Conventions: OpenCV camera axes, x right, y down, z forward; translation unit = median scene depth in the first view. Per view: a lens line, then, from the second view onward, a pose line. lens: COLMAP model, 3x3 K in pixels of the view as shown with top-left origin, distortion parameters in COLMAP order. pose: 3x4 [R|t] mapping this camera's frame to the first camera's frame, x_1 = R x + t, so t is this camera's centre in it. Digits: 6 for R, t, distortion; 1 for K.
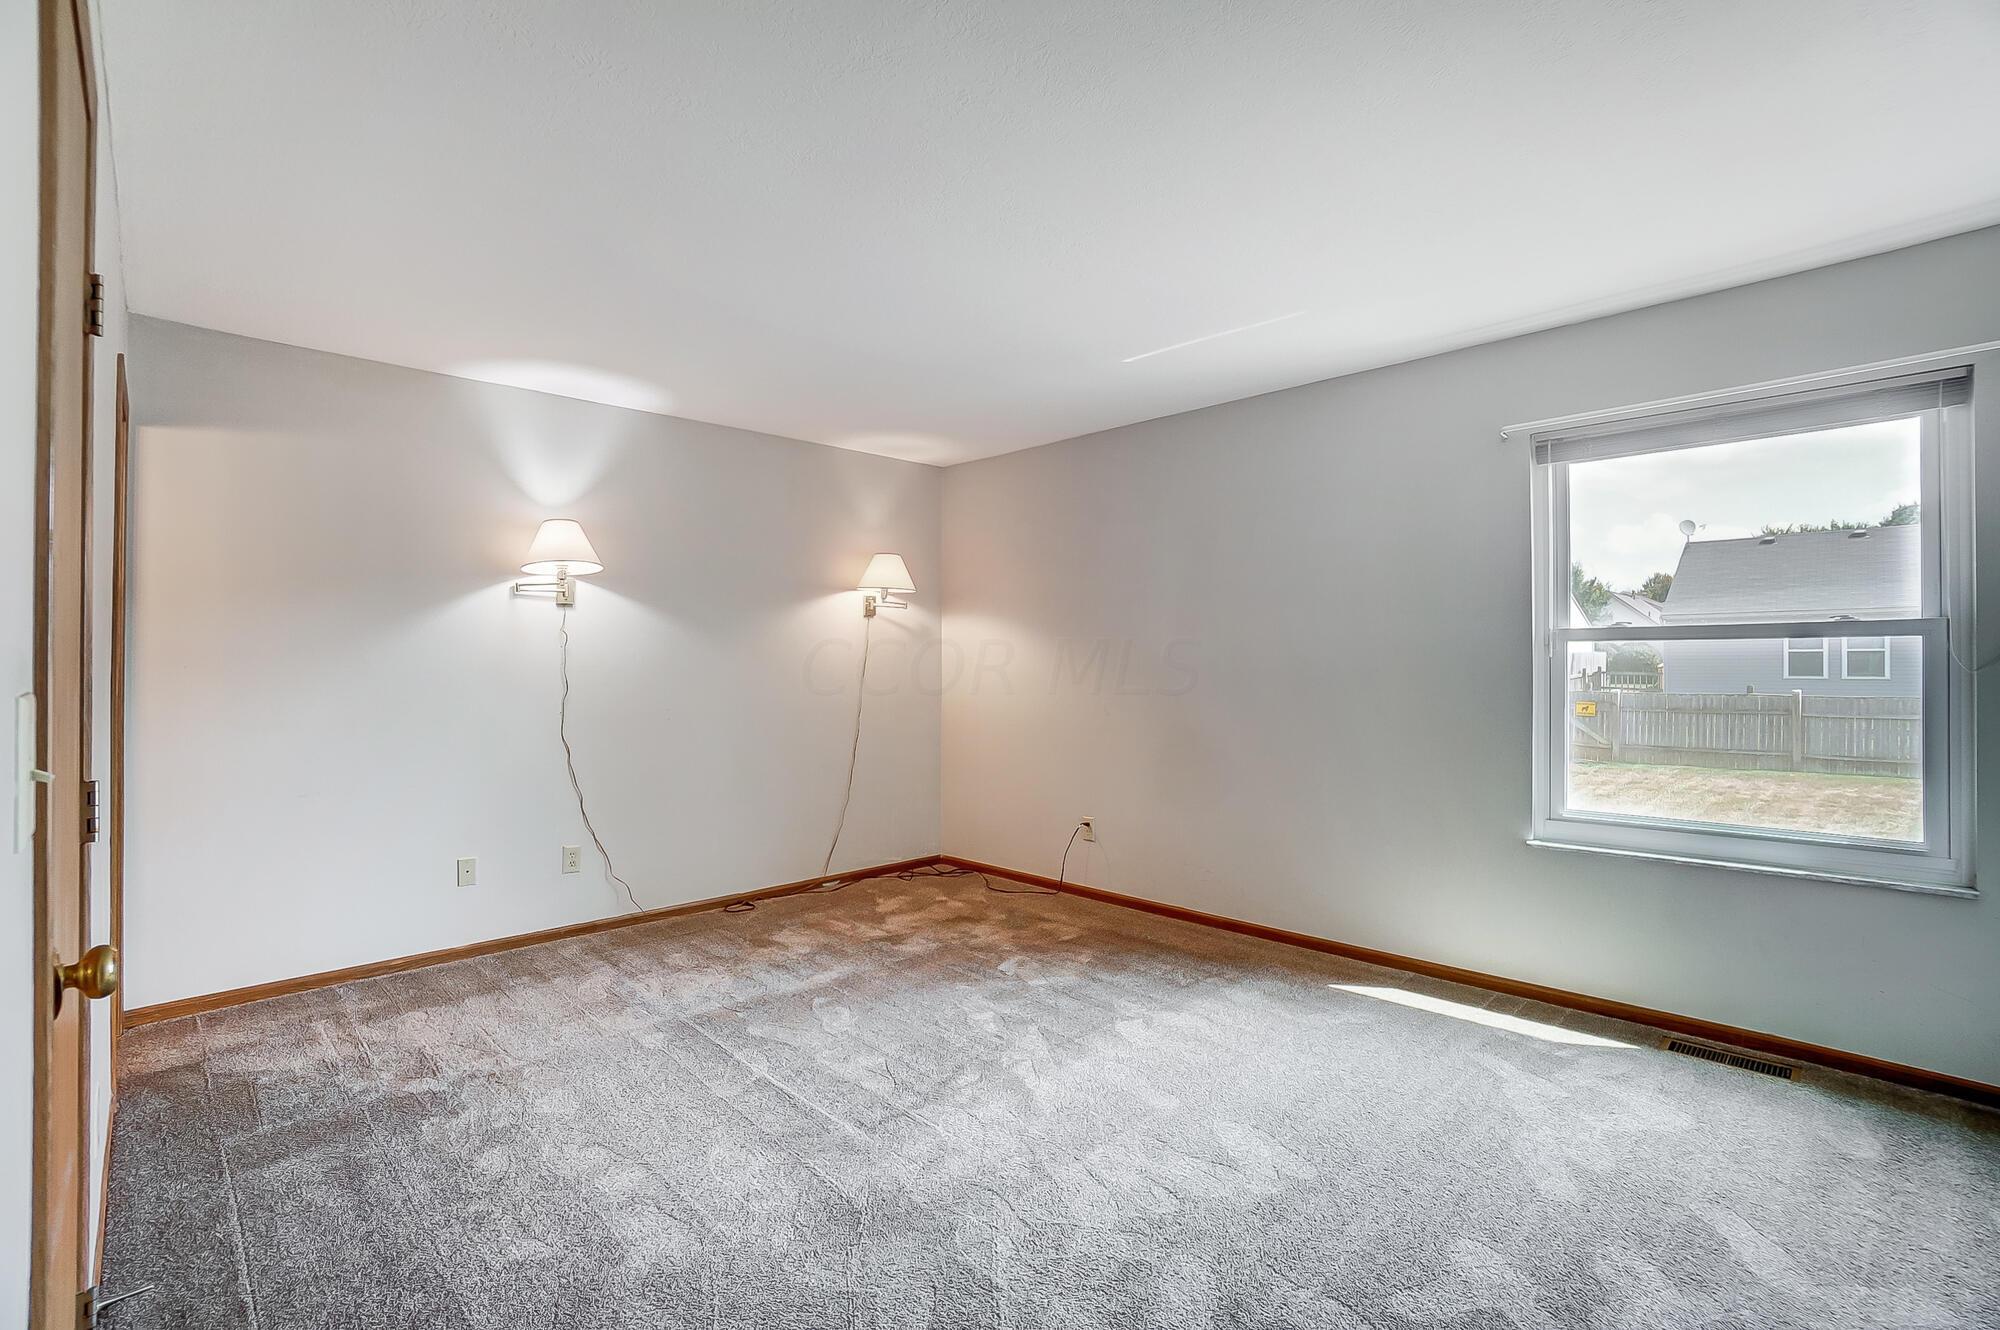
lens RADIAL K [[860.3, 0, 1000.0], [0, 860.3, 665.0], [0, 0, 1]] dist [0.010972, 0.000009]
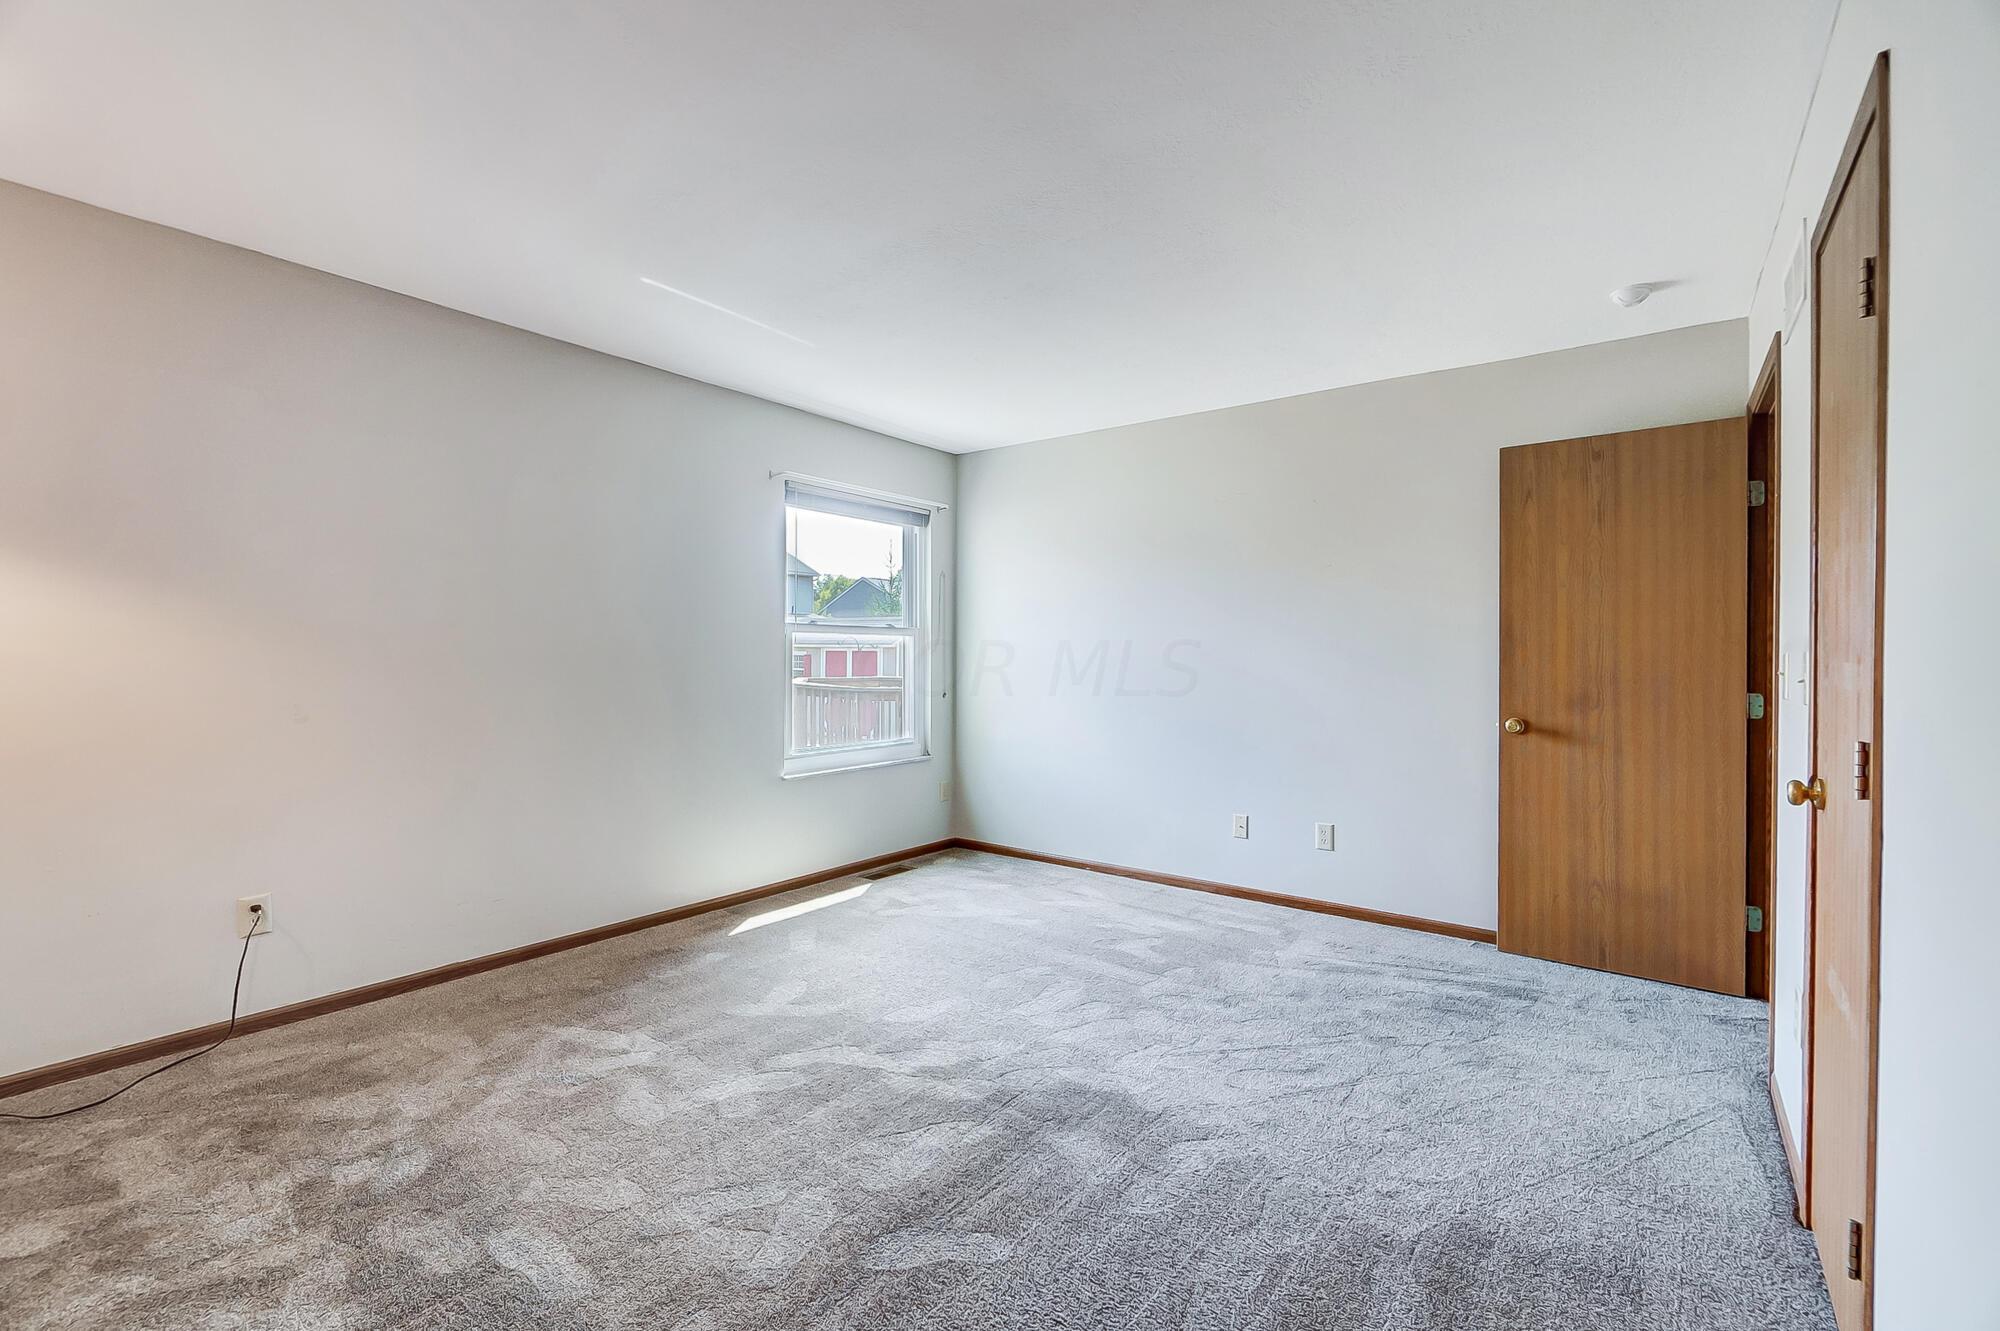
lens RADIAL K [[860.3, 0, 1000.0], [0, 860.3, 665.5], [0, 0, 1]] dist [0.010972, 0.000009]
pose [[-0.096322, -0.006075, 0.995332, -0.763262], [-0.002595, 0.999980, 0.005853, 0.019189], [-0.995347, -0.002019, -0.096336, 0.778223]]
